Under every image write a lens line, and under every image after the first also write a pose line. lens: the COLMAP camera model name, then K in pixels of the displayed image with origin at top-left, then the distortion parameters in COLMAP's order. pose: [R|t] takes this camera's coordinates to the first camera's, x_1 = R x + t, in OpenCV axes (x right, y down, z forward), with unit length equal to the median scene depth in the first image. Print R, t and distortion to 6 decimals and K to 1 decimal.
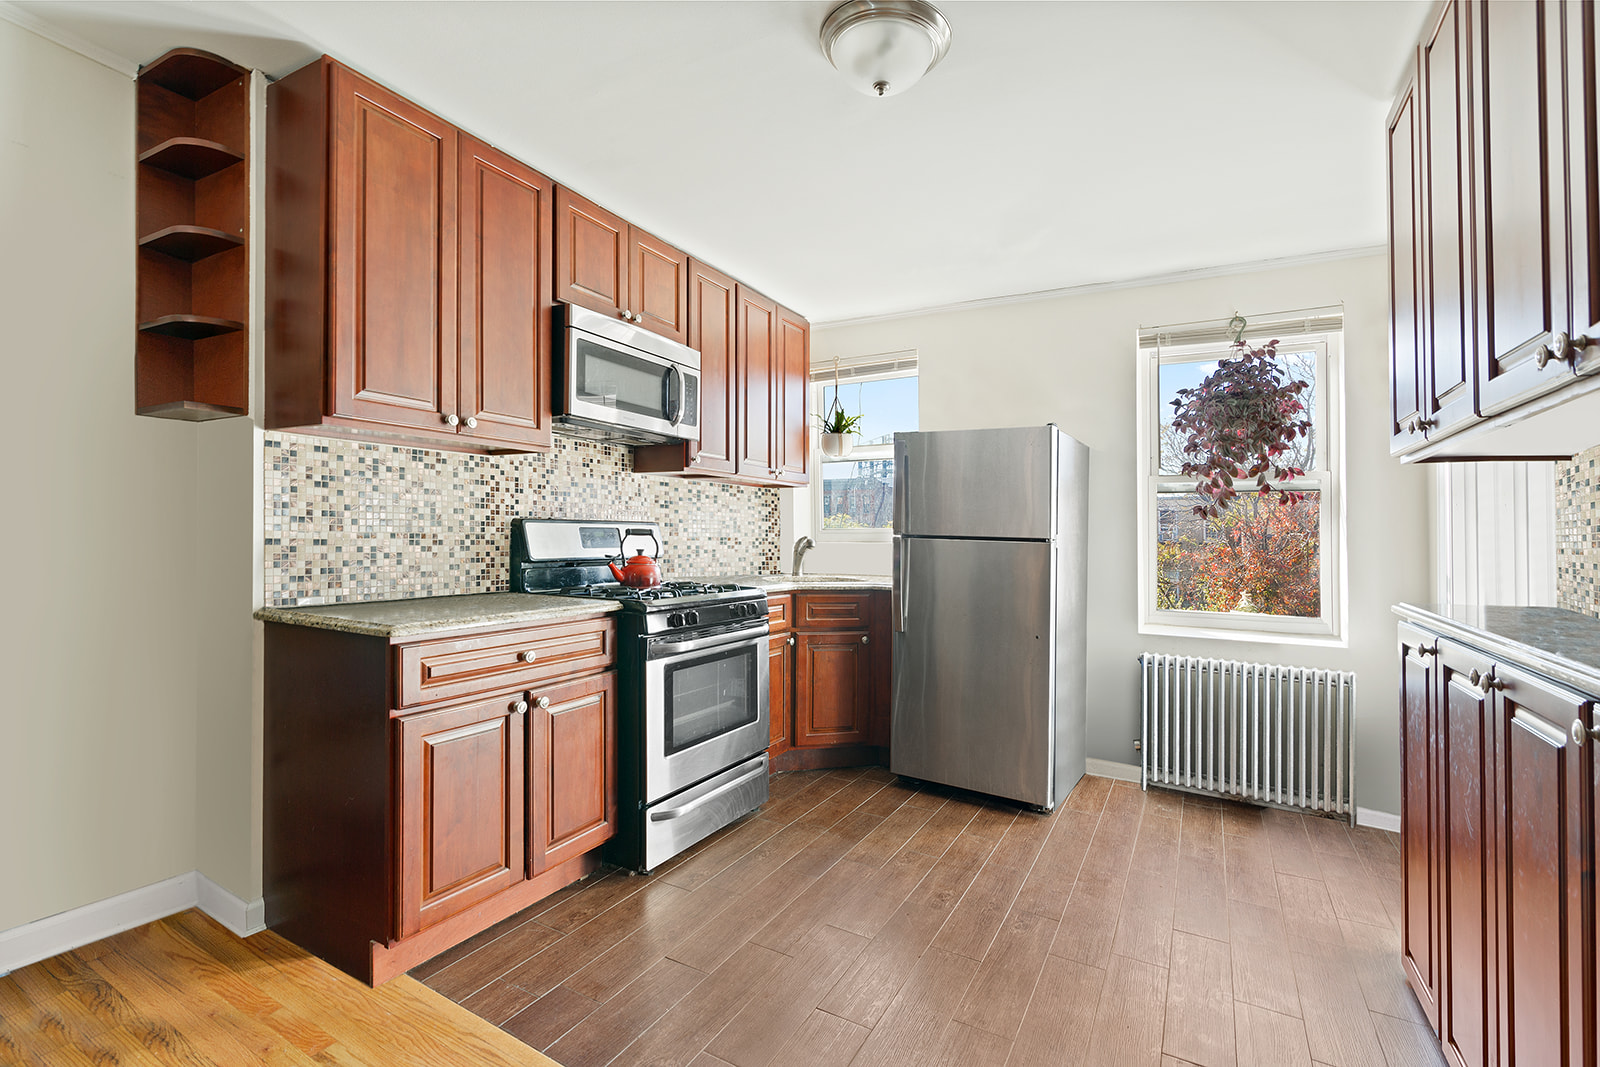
lens RADIAL K [[706.8, 0, 798.4], [0, 706.8, 518.4], [0, 0, 1]] dist [0.000451, 0.000065]
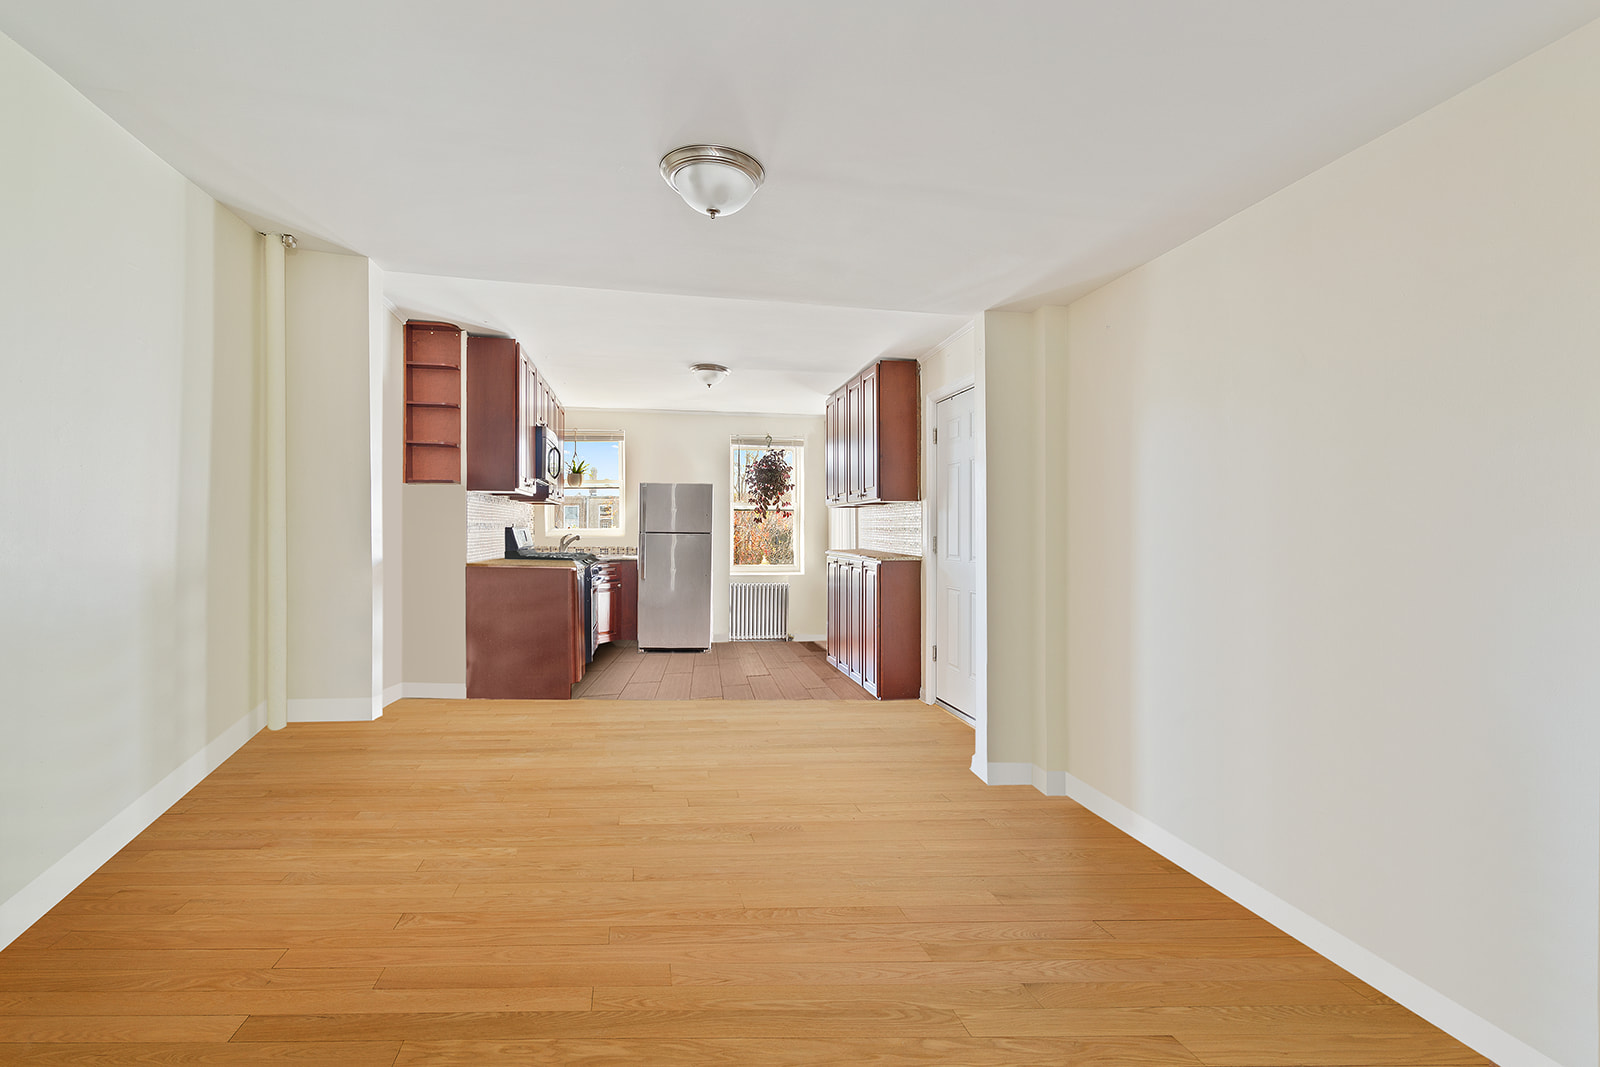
lens RADIAL K [[706.8, 0, 798.4], [0, 706.8, 518.4], [0, 0, 1]] dist [0.000451, 0.000065]
pose [[0.748075, -0.000354, 0.663614, -0.871731], [-0.009868, 0.999883, 0.011657, -0.043370], [-0.663540, -0.015269, 0.747985, -0.829680]]
